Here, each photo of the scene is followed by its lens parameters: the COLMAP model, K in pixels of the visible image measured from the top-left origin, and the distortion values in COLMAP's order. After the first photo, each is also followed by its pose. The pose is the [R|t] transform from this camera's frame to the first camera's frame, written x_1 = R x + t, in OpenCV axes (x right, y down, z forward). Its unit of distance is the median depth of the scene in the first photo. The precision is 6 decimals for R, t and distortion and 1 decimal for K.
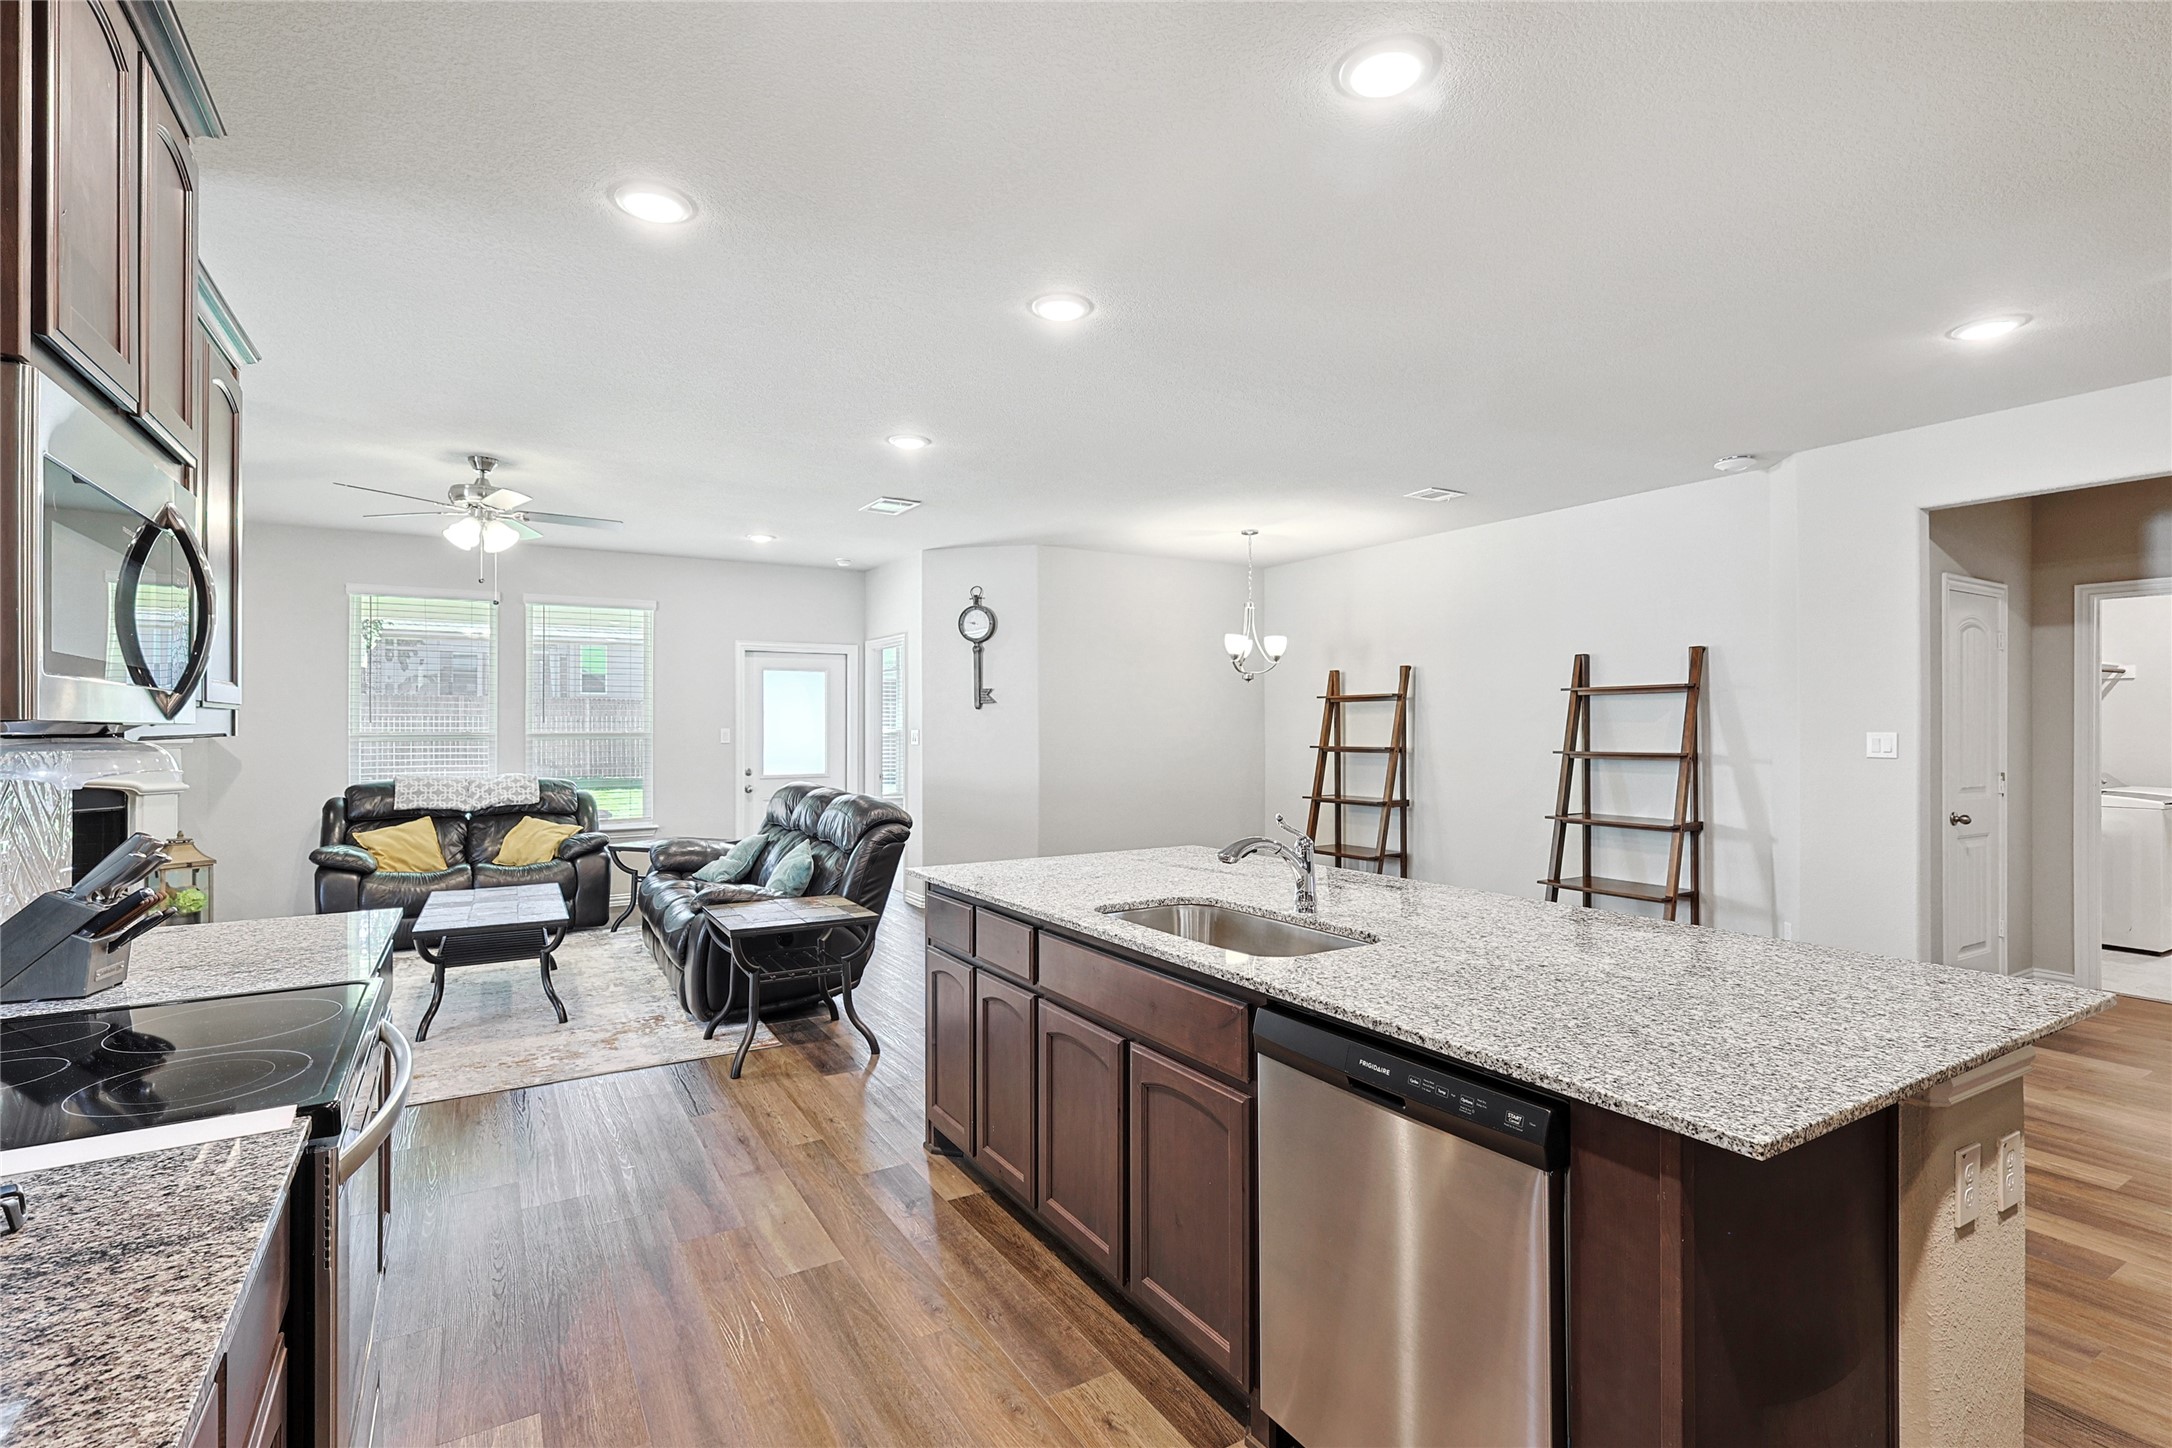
lens RADIAL K [[1012.8, 0, 1072.6], [0, 1012.8, 721.2], [0, 0, 1]] dist [0.003017, 0.000533]
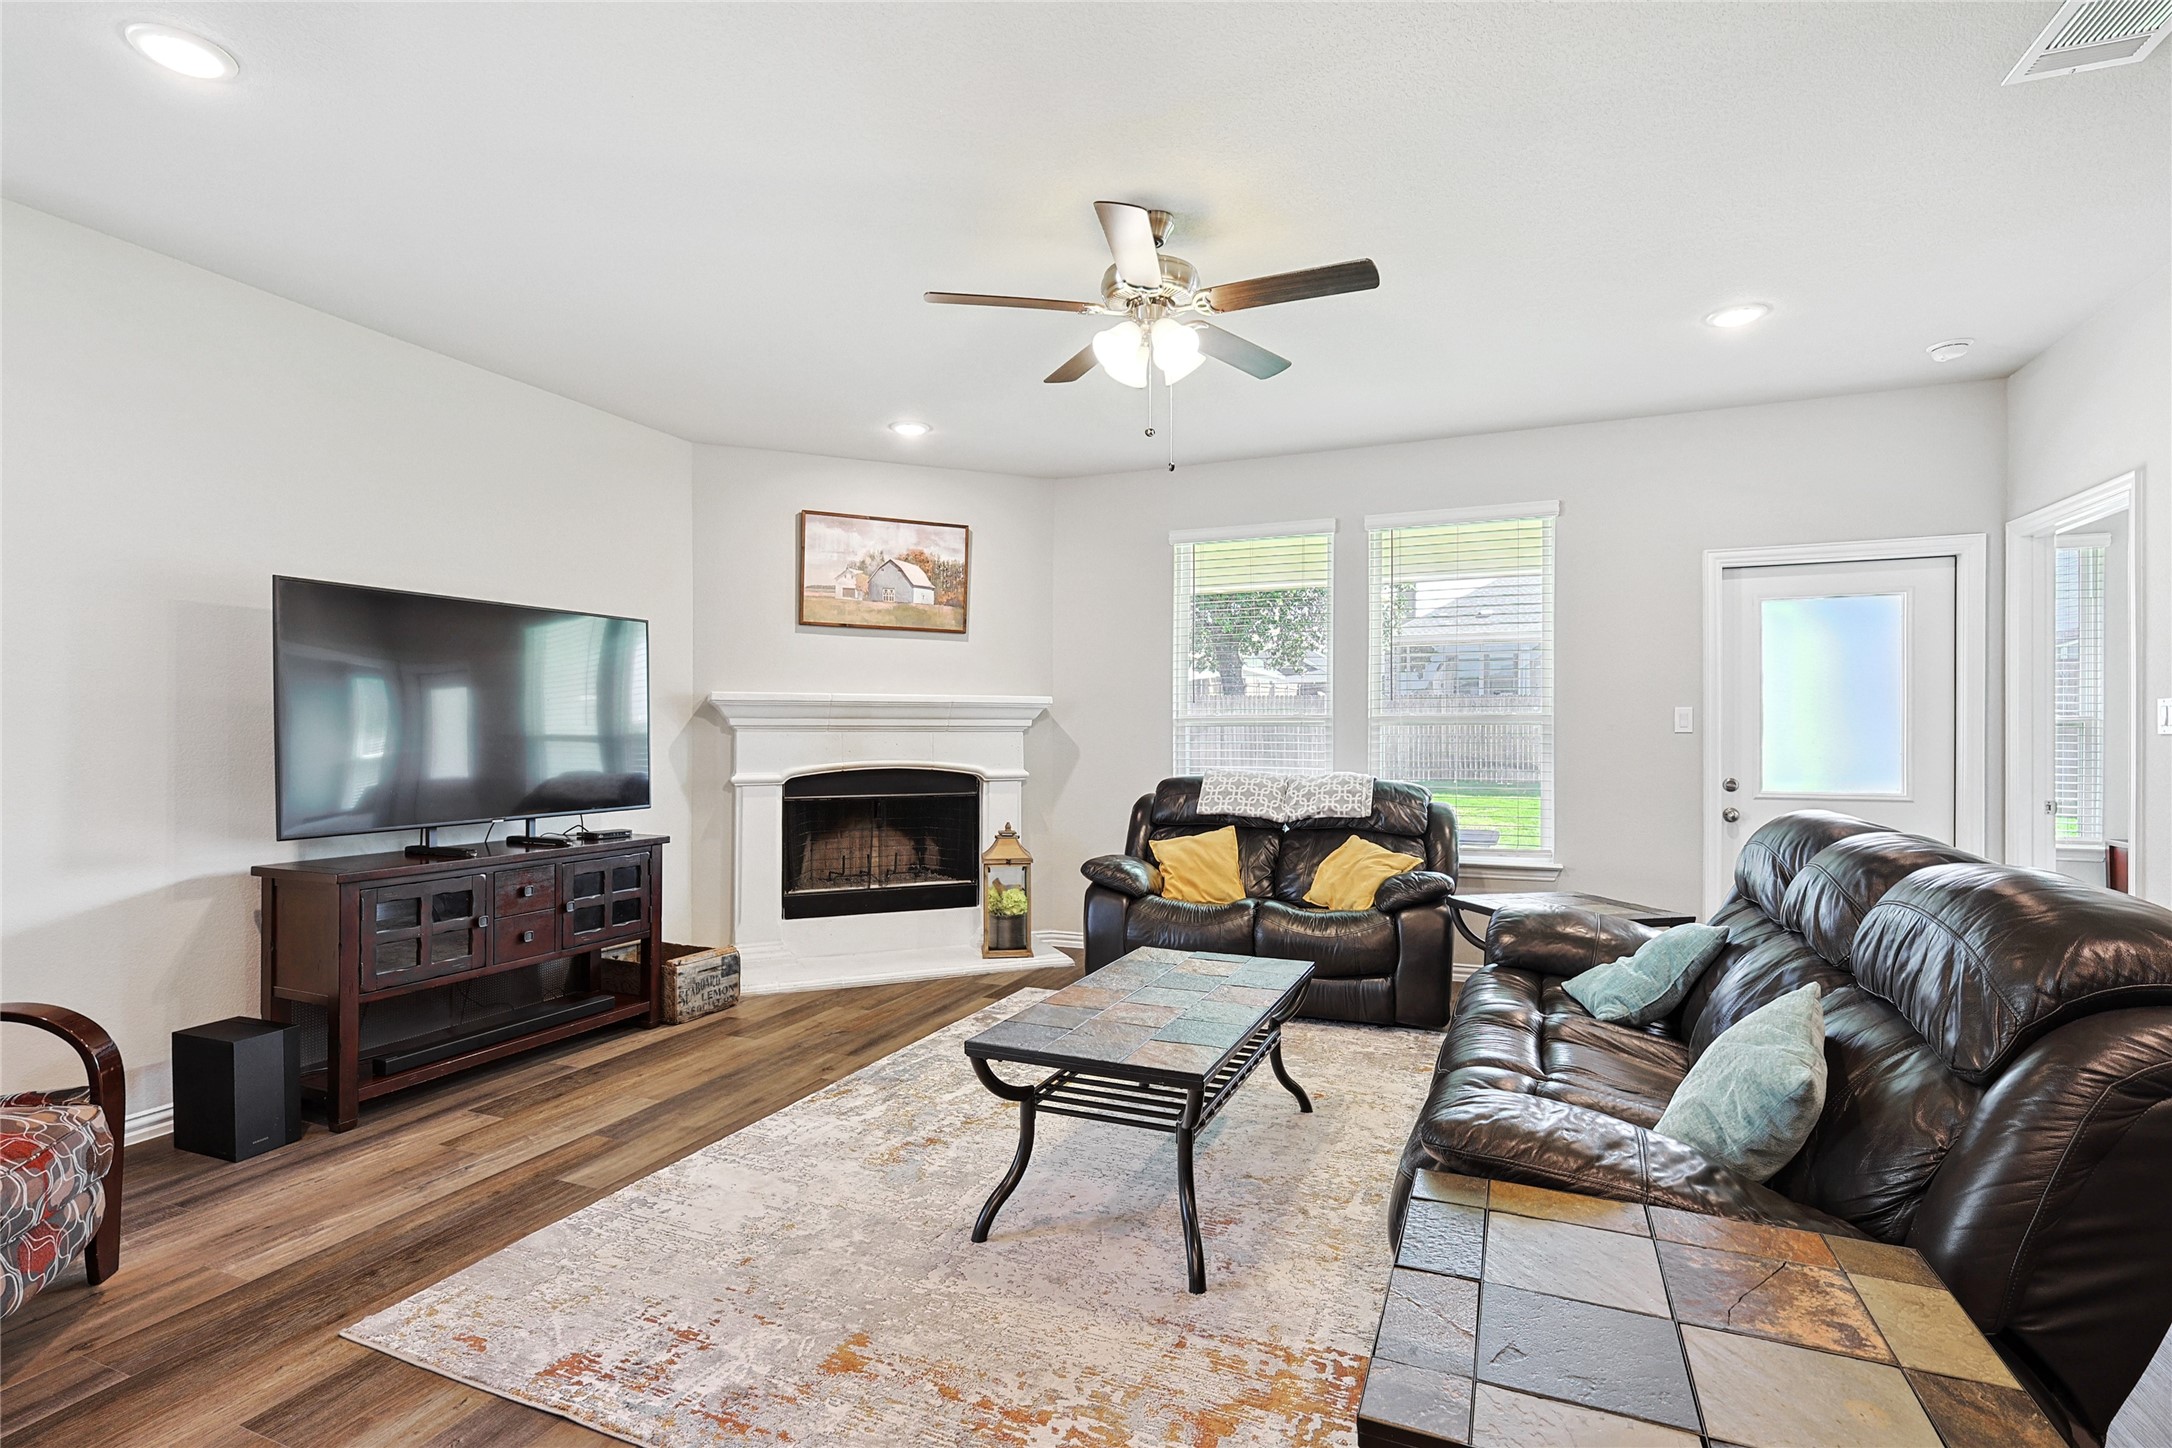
lens RADIAL K [[1012.8, 0, 1096.5], [0, 1012.8, 739.9], [0, 0, 1]] dist [0.003017, 0.000533]
pose [[0.606427, 0.006635, -0.795112, -0.107072], [0.002889, 0.999940, 0.010547, 0.022794], [0.795134, -0.008693, 0.606371, 0.471119]]
